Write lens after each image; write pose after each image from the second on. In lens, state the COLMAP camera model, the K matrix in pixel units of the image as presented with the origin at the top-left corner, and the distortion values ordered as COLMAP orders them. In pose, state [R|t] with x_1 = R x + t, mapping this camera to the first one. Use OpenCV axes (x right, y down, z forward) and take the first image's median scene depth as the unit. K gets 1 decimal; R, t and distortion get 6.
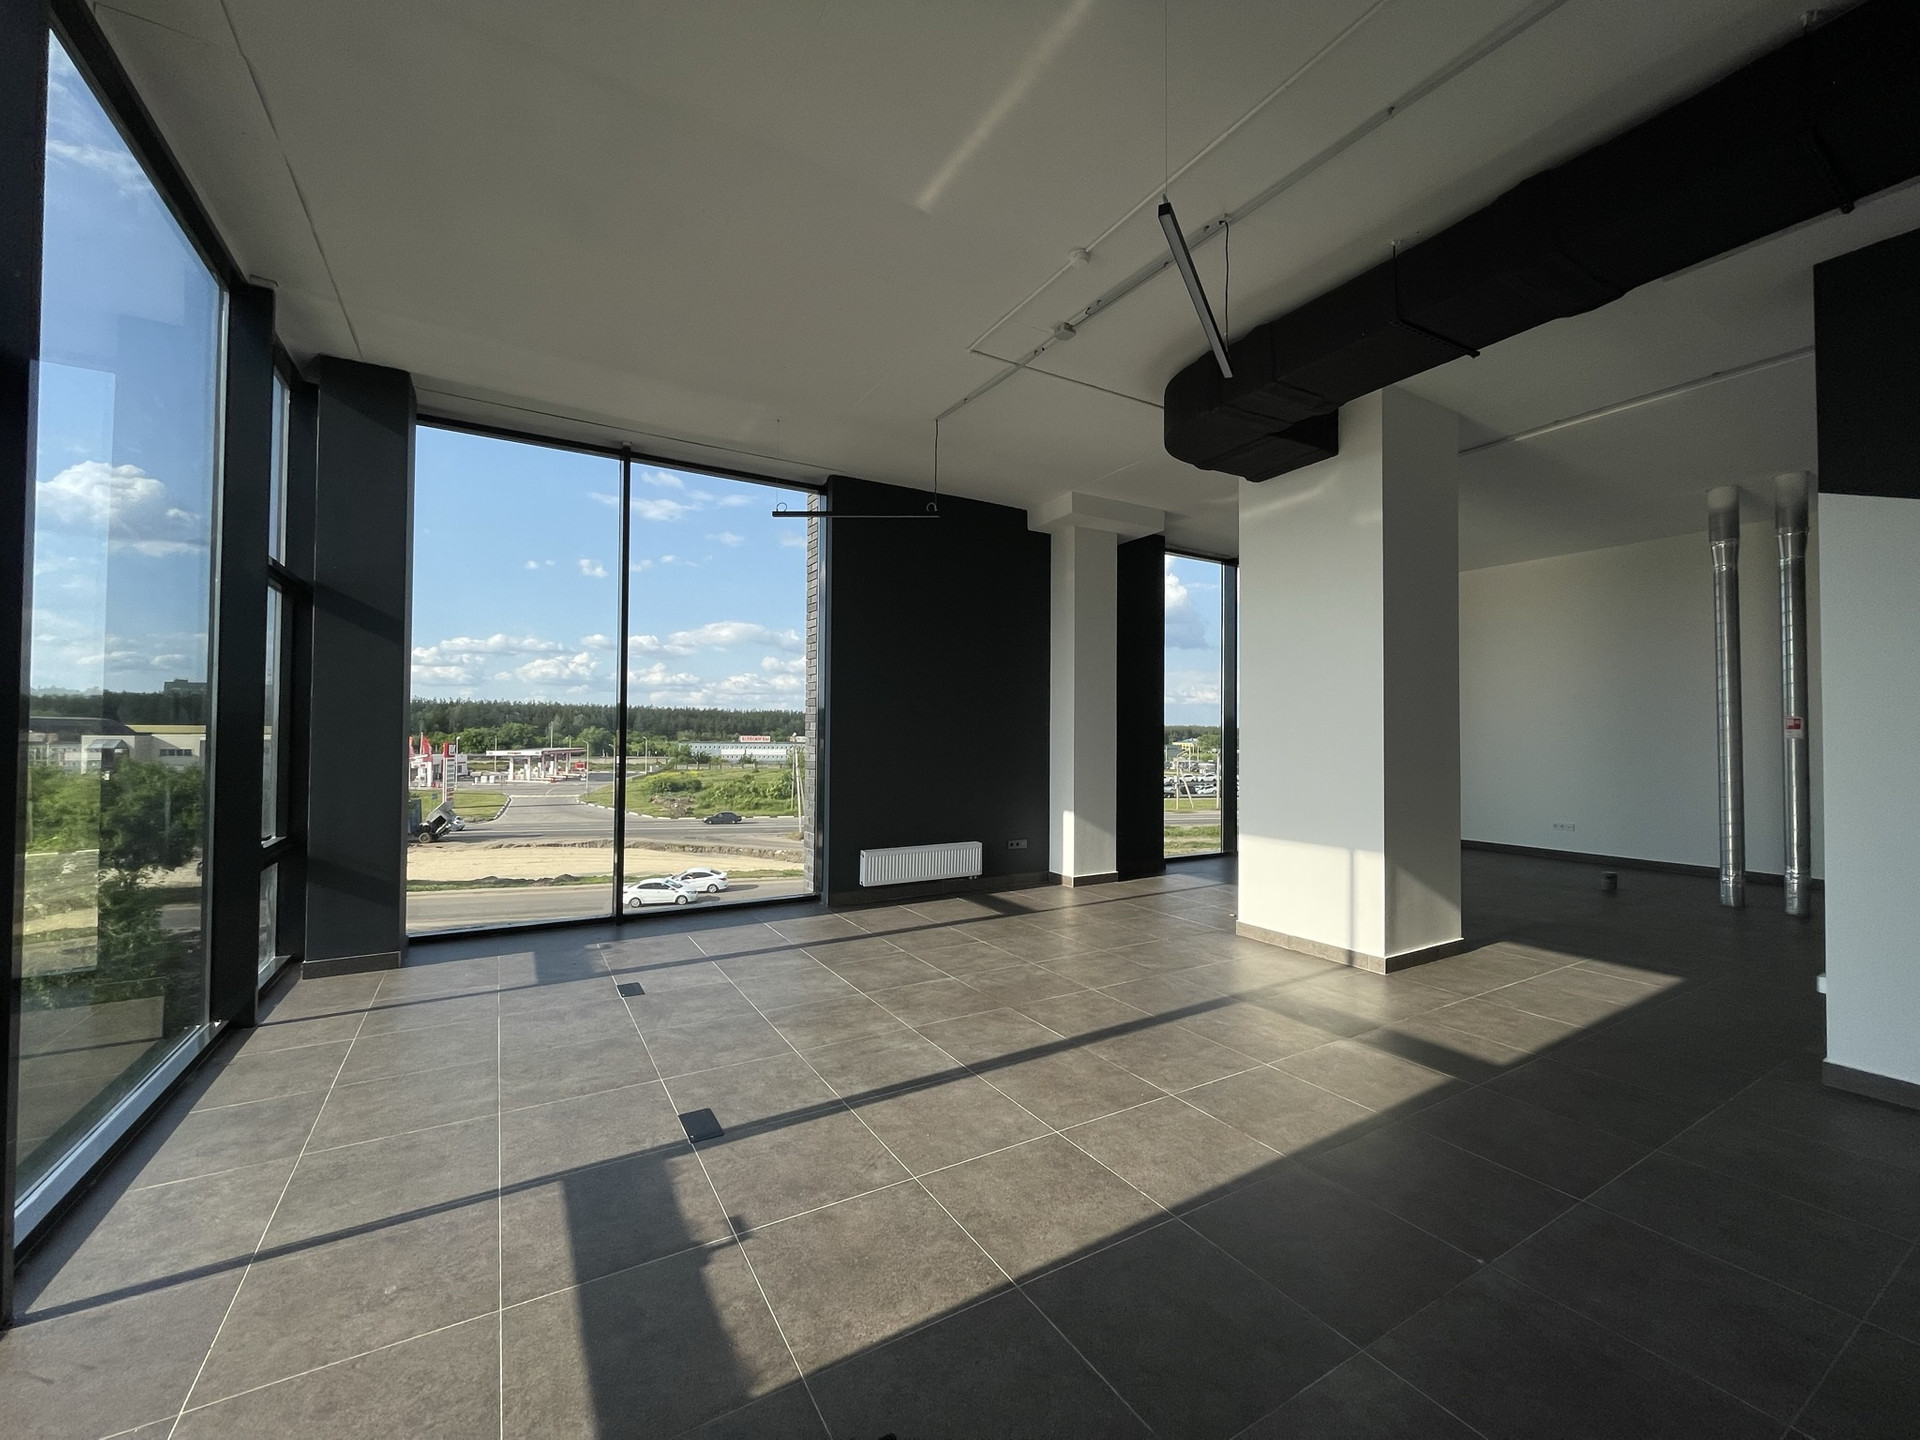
lens RADIAL K [[773.1, 0, 959.3], [0, 773.1, 719.8], [0, 0, 1]] dist [-0.003355, 0.000126]
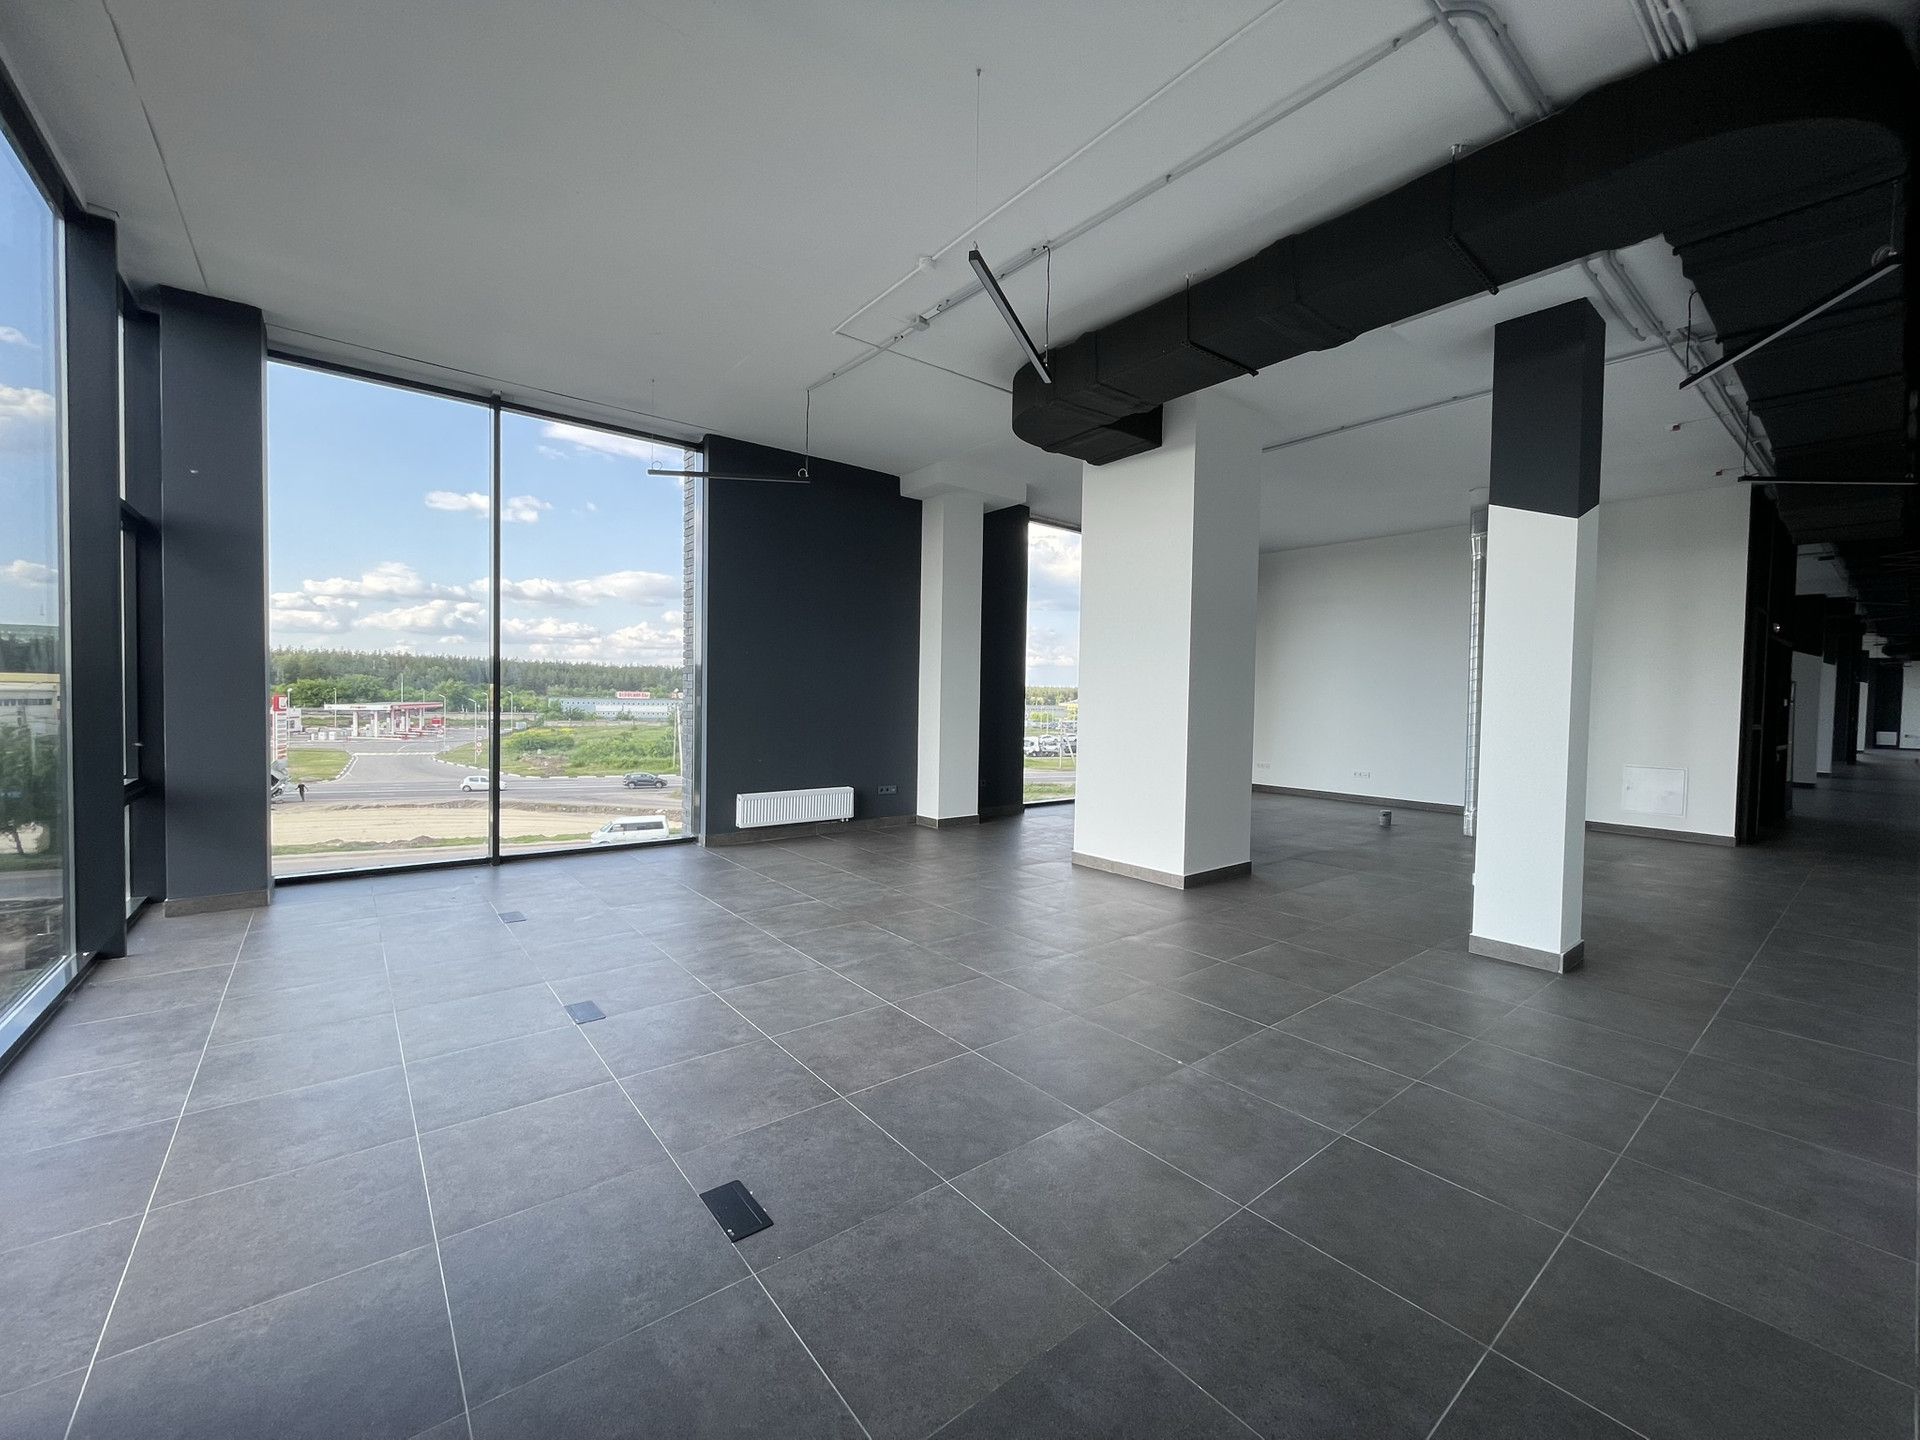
lens RADIAL K [[773.1, 0, 960.9], [0, 773.1, 721.8], [0, 0, 1]] dist [-0.003355, 0.000126]
pose [[0.989813, 0.006852, 0.142209, 0.041513], [-0.014670, 0.998433, 0.054006, 0.011108], [-0.141616, -0.055543, 0.988362, -0.146872]]
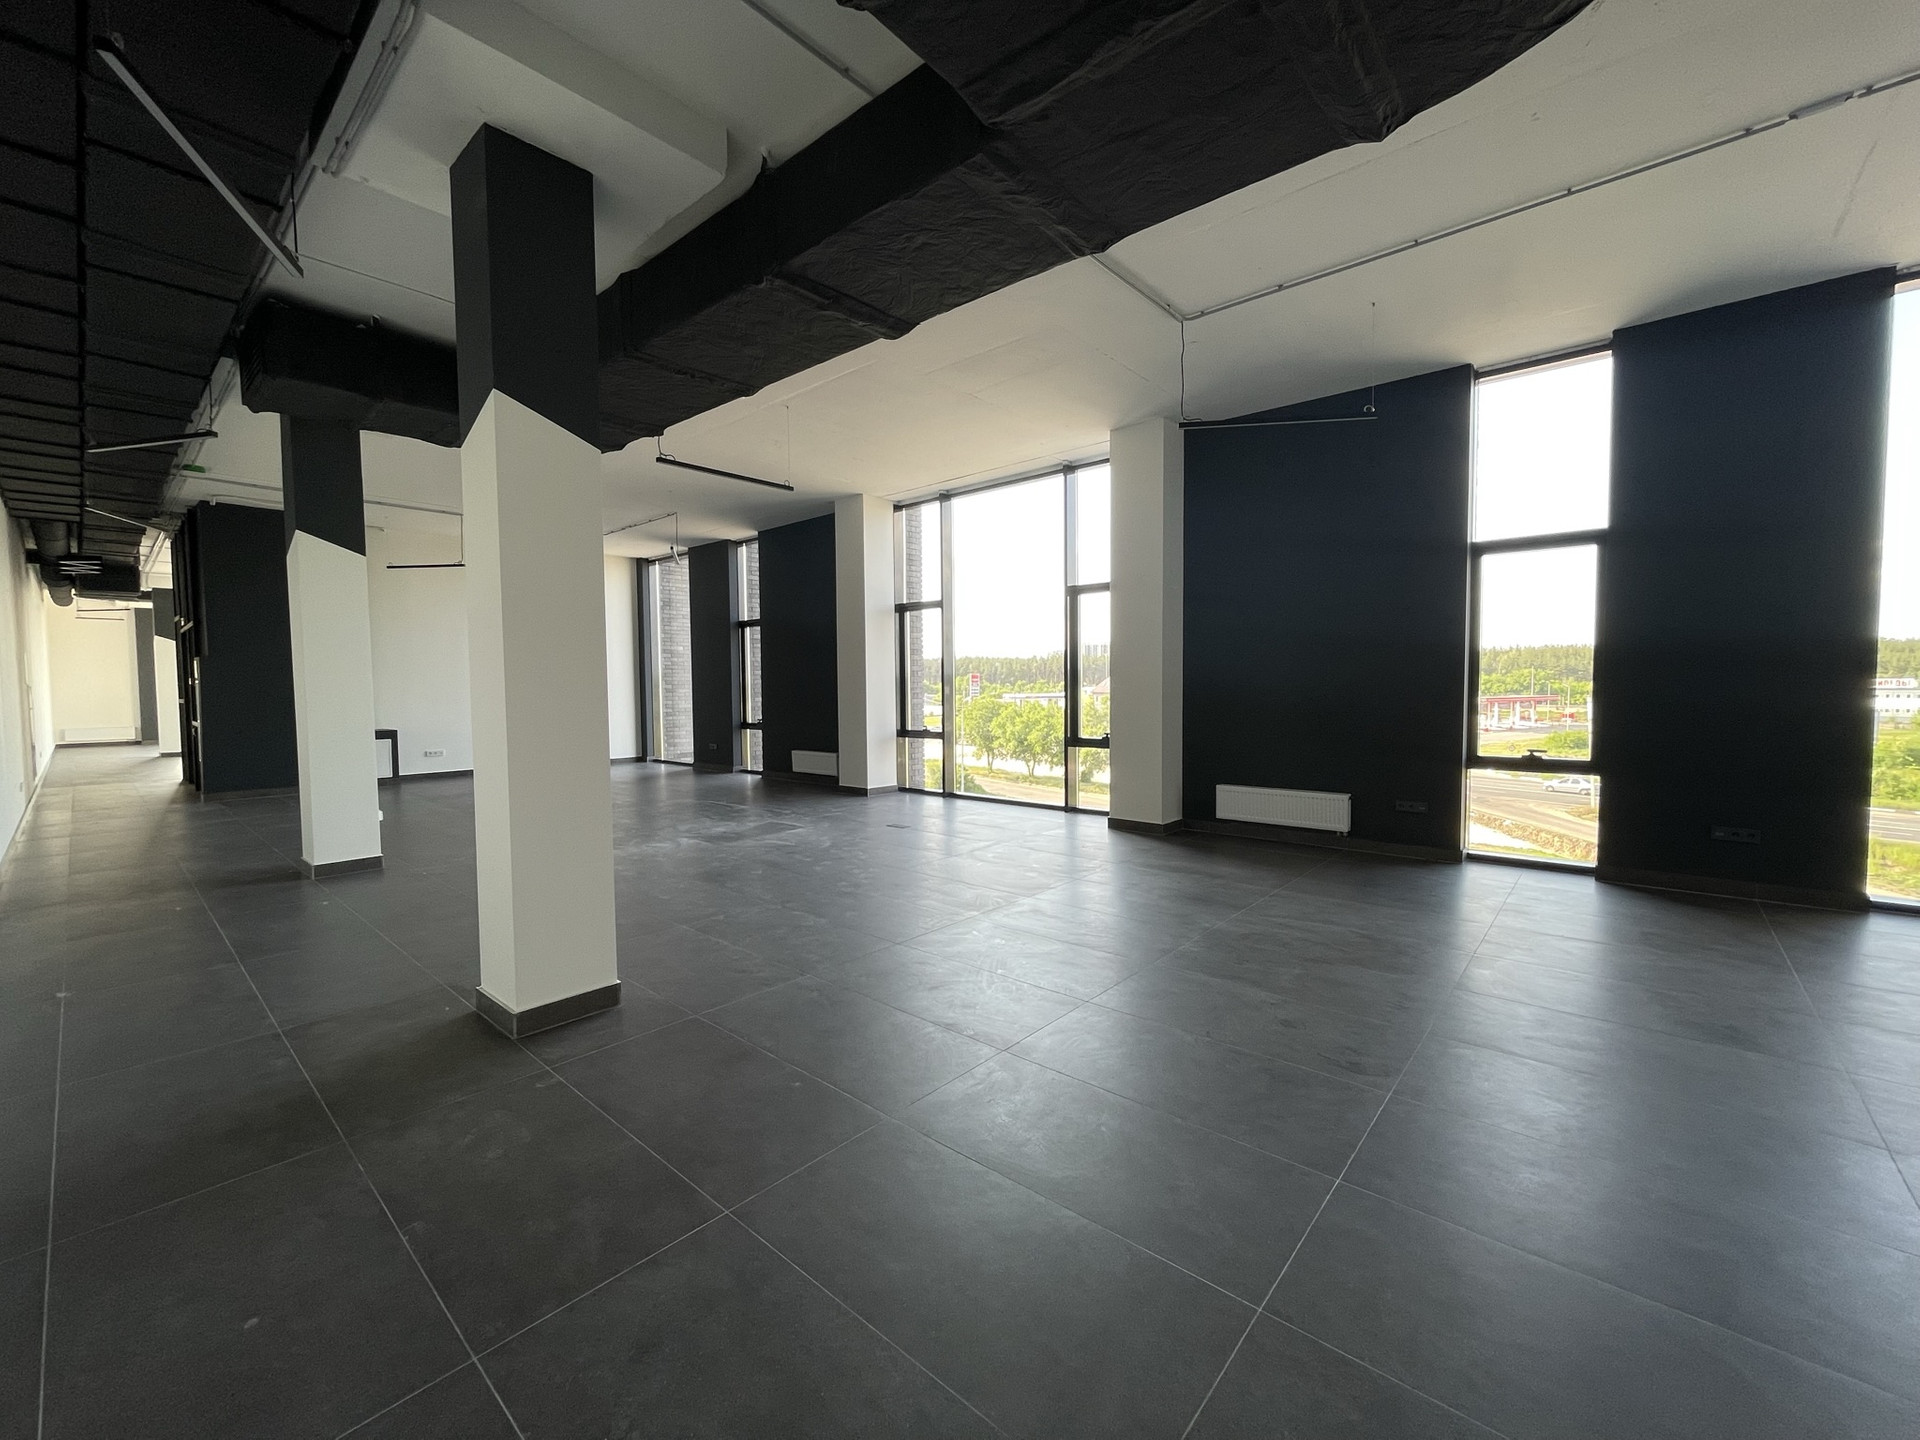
lens RADIAL K [[773.1, 0, 956.2], [0, 773.1, 732.3], [0, 0, 1]] dist [-0.003355, 0.000126]
pose [[0.312372, 0.047451, -0.948774, 1.221597], [0.036177, 0.997433, 0.061796, 0.035840], [0.949271, -0.053627, 0.309854, 0.572672]]
